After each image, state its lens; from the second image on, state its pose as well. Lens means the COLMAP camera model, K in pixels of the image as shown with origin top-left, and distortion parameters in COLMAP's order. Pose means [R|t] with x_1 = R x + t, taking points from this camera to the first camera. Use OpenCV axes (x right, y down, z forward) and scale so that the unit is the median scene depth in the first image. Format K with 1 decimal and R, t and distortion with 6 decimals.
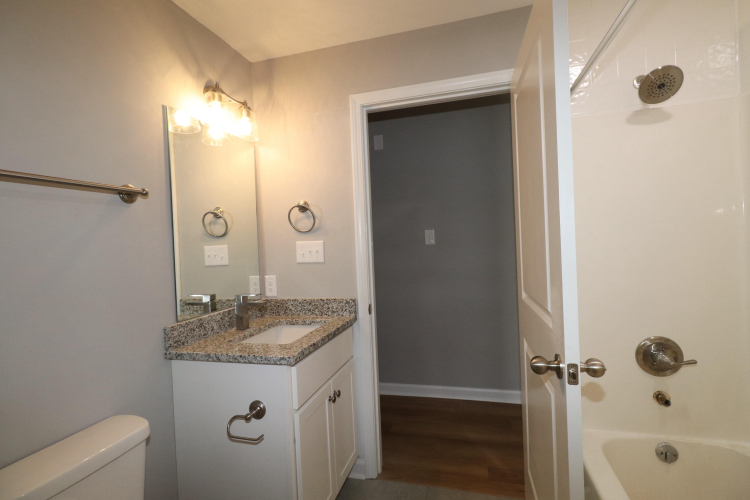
lens RADIAL K [[344.0, 0, 373.1], [0, 344.0, 249.0], [0, 0, 1]] dist [-0.004127, -0.000133]
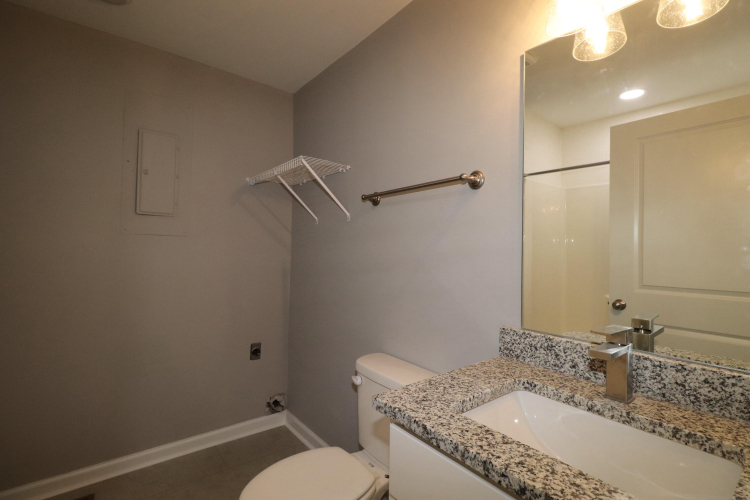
lens RADIAL K [[344.0, 0, 375.0], [0, 344.0, 247.4], [0, 0, 1]] dist [-0.004127, -0.000133]
pose [[-0.592688, 0.029565, -0.804889, 0.243405], [0.009579, 0.999514, 0.029660, 0.002141], [0.805375, 0.009869, -0.592684, 1.150599]]
